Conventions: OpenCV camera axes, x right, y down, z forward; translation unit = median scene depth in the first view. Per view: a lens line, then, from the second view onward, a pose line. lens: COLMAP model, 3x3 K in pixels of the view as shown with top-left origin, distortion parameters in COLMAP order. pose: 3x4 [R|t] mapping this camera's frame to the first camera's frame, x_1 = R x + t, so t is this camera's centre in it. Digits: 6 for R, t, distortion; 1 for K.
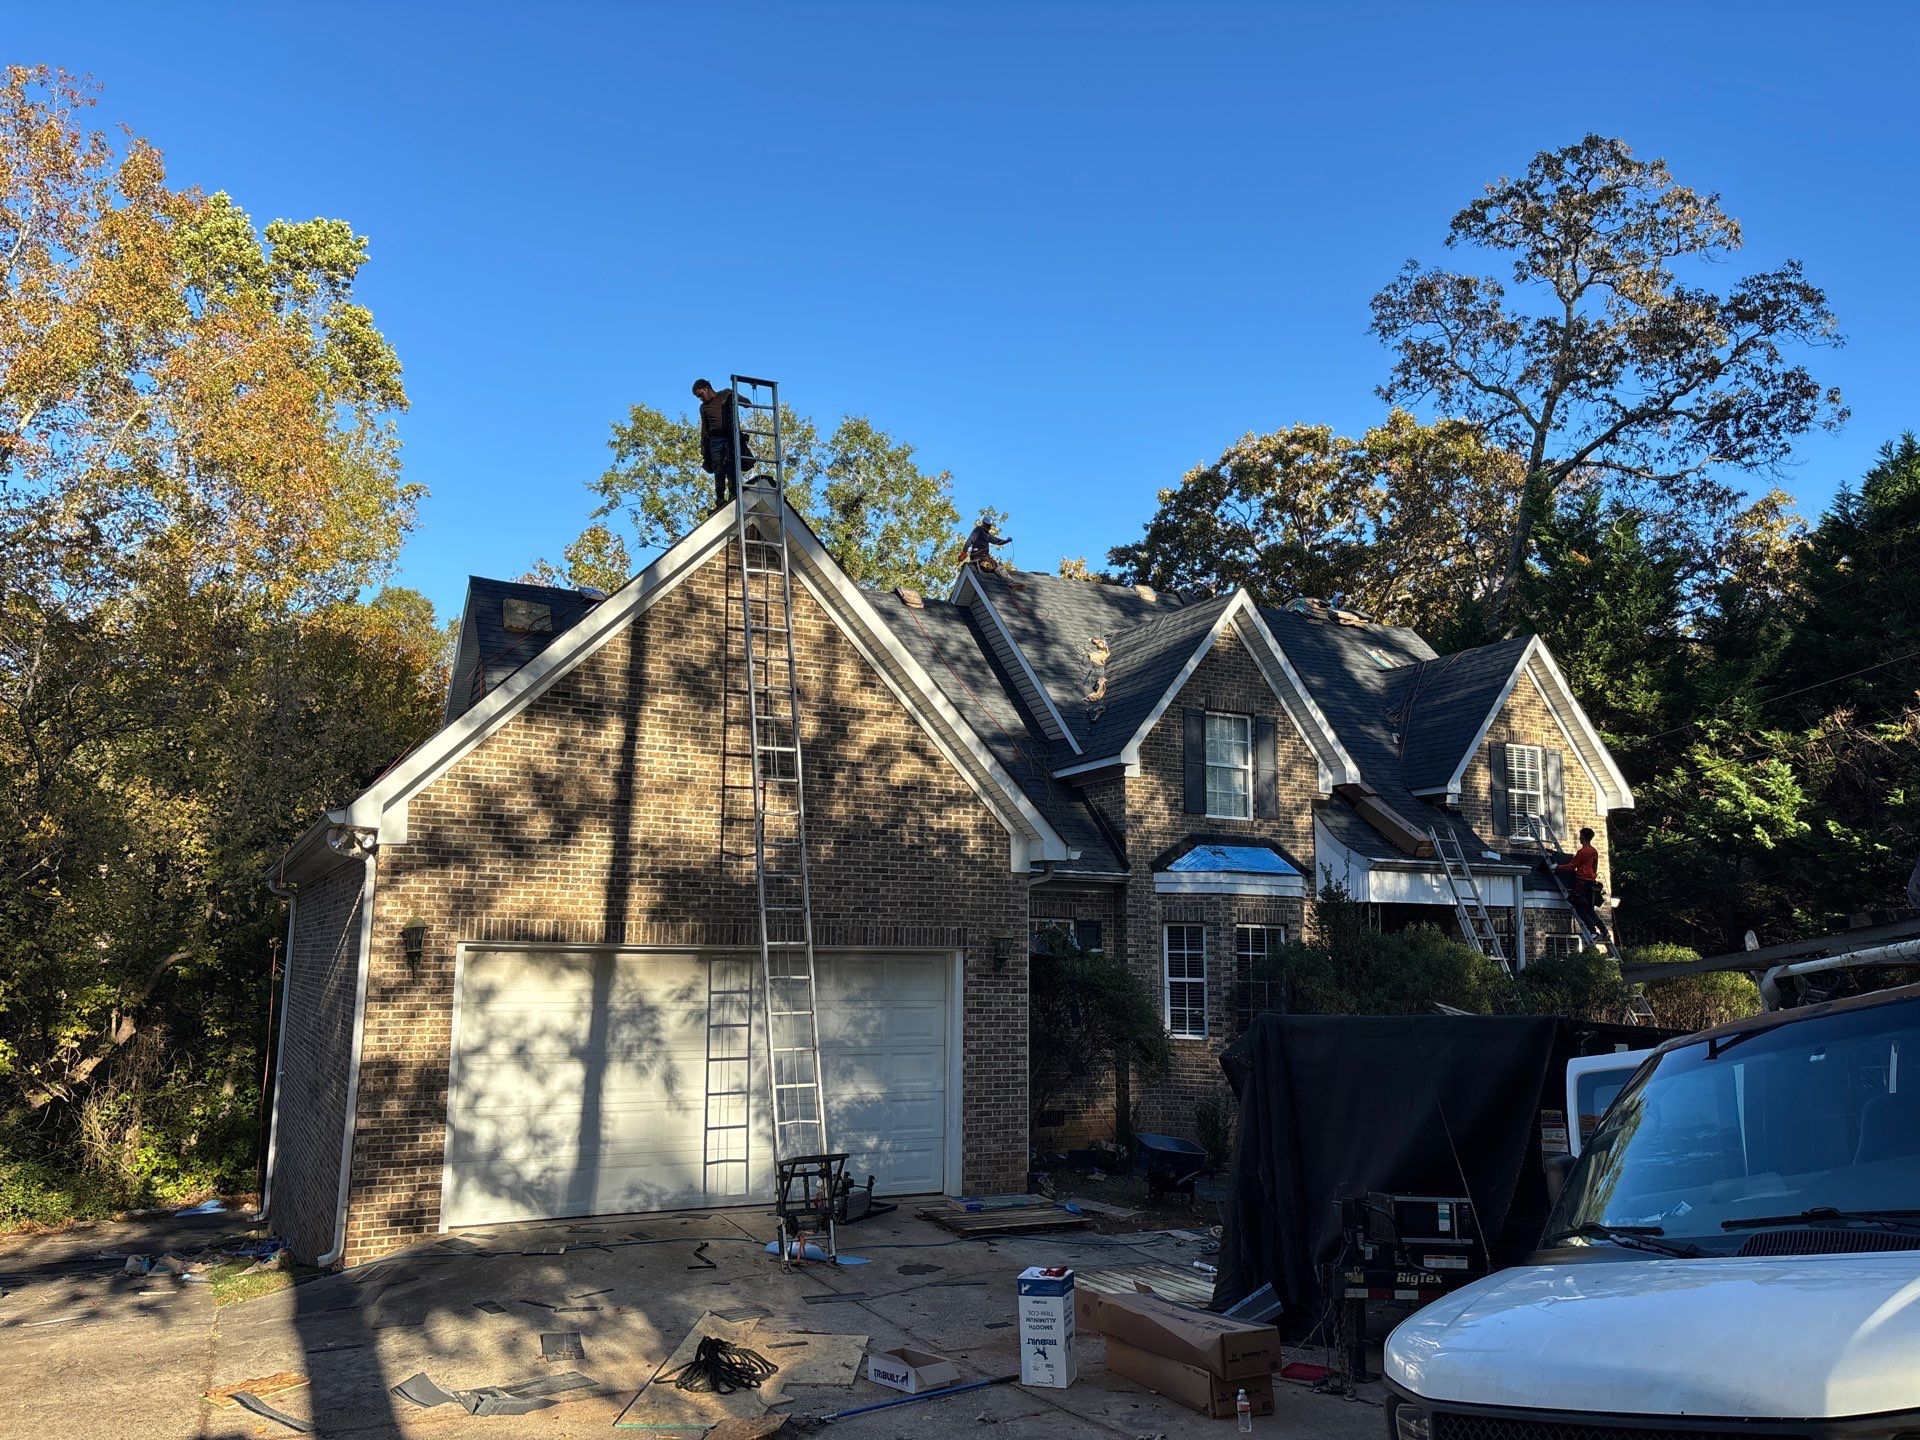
lens RADIAL K [[1339.2, 0, 960.0], [0, 1339.2, 720.0], [0, 0, 1]] dist [0.140935, -0.000268]
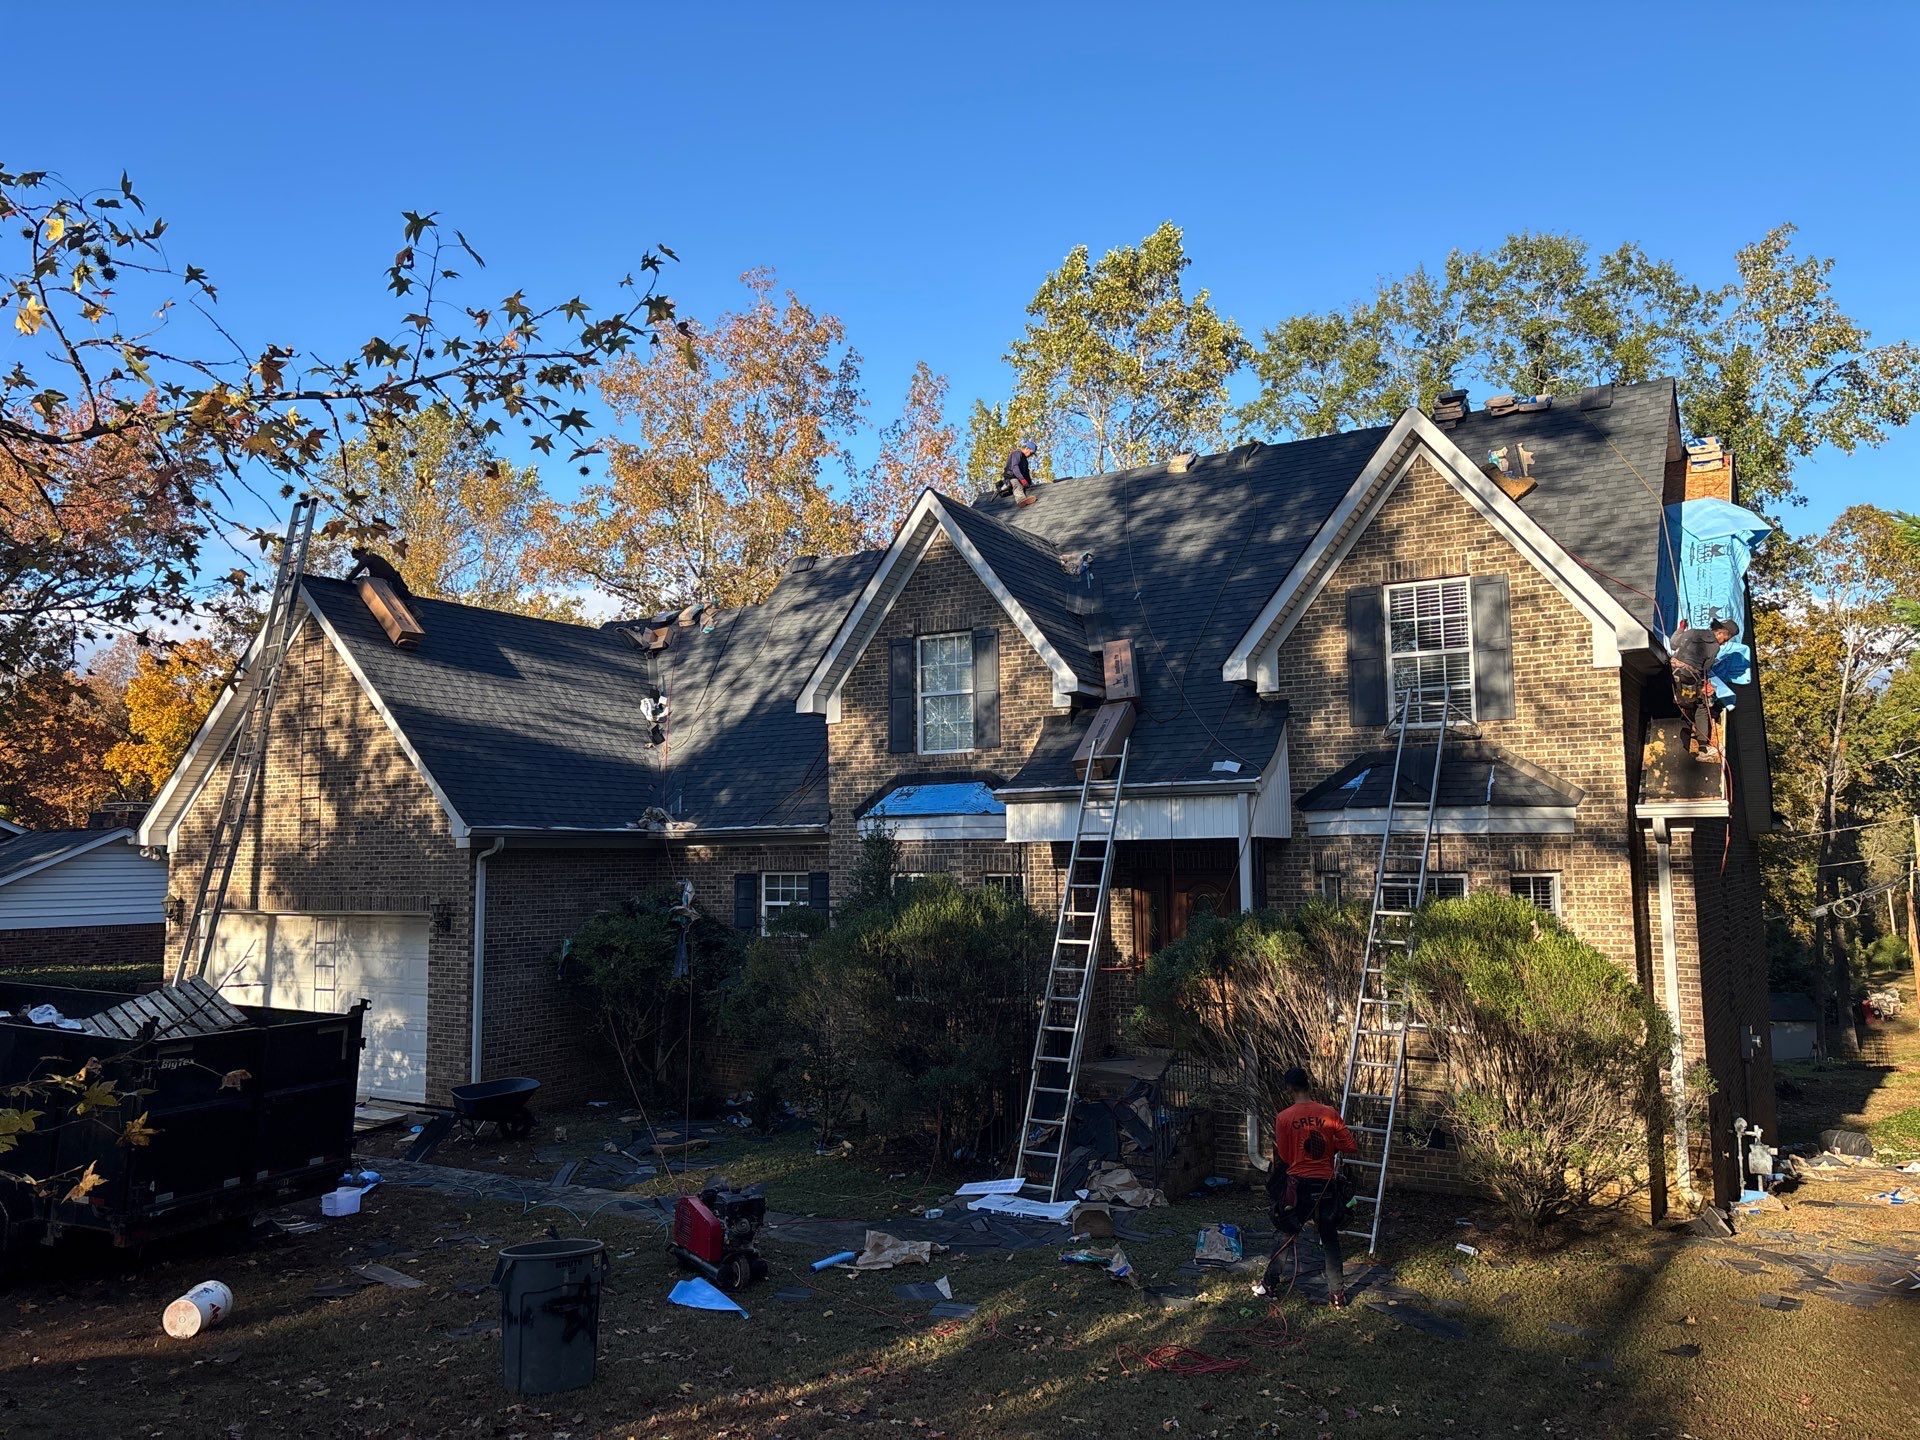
lens RADIAL K [[1339.2, 0, 960.0], [0, 1339.2, 720.0], [0, 0, 1]] dist [0.140935, -0.000268]
pose [[0.532565, -0.100852, -0.840359, 1.344517], [0.158363, 0.987215, -0.018117, 0.098372], [0.831442, -0.123433, 0.541727, 0.756708]]
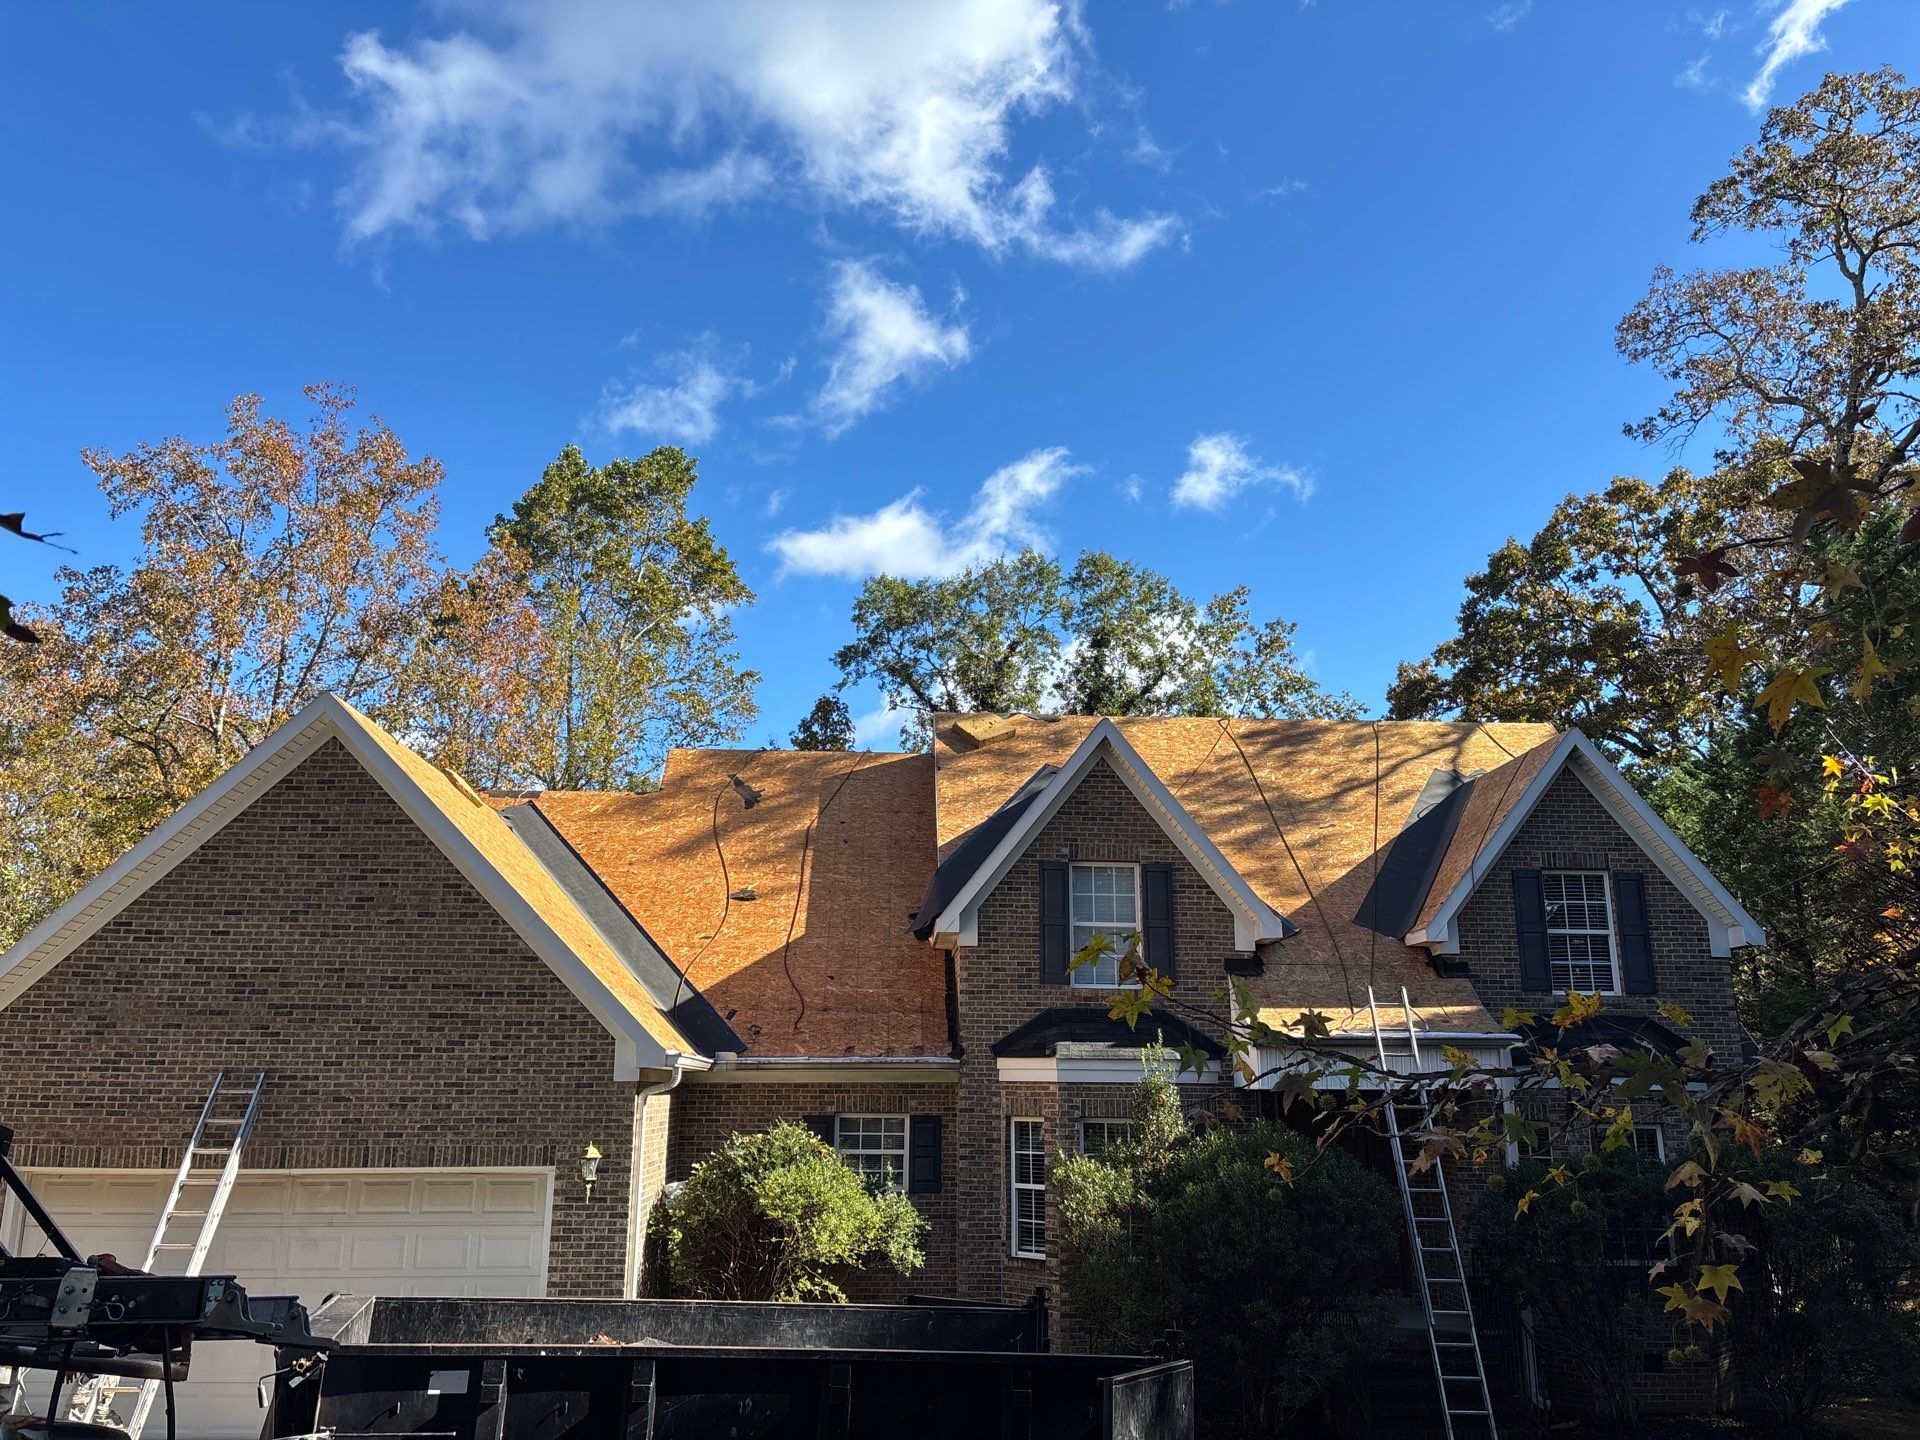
lens RADIAL K [[1398.4, 0, 960.0], [0, 1398.4, 720.0], [0, 0, 1]] dist [0.010679, 0.002835]
pose [[0.924175, -0.108898, -0.366118, 0.644695], [0.074978, 0.991570, -0.105671, -0.010852], [0.374539, 0.070207, 0.924549, 0.202276]]
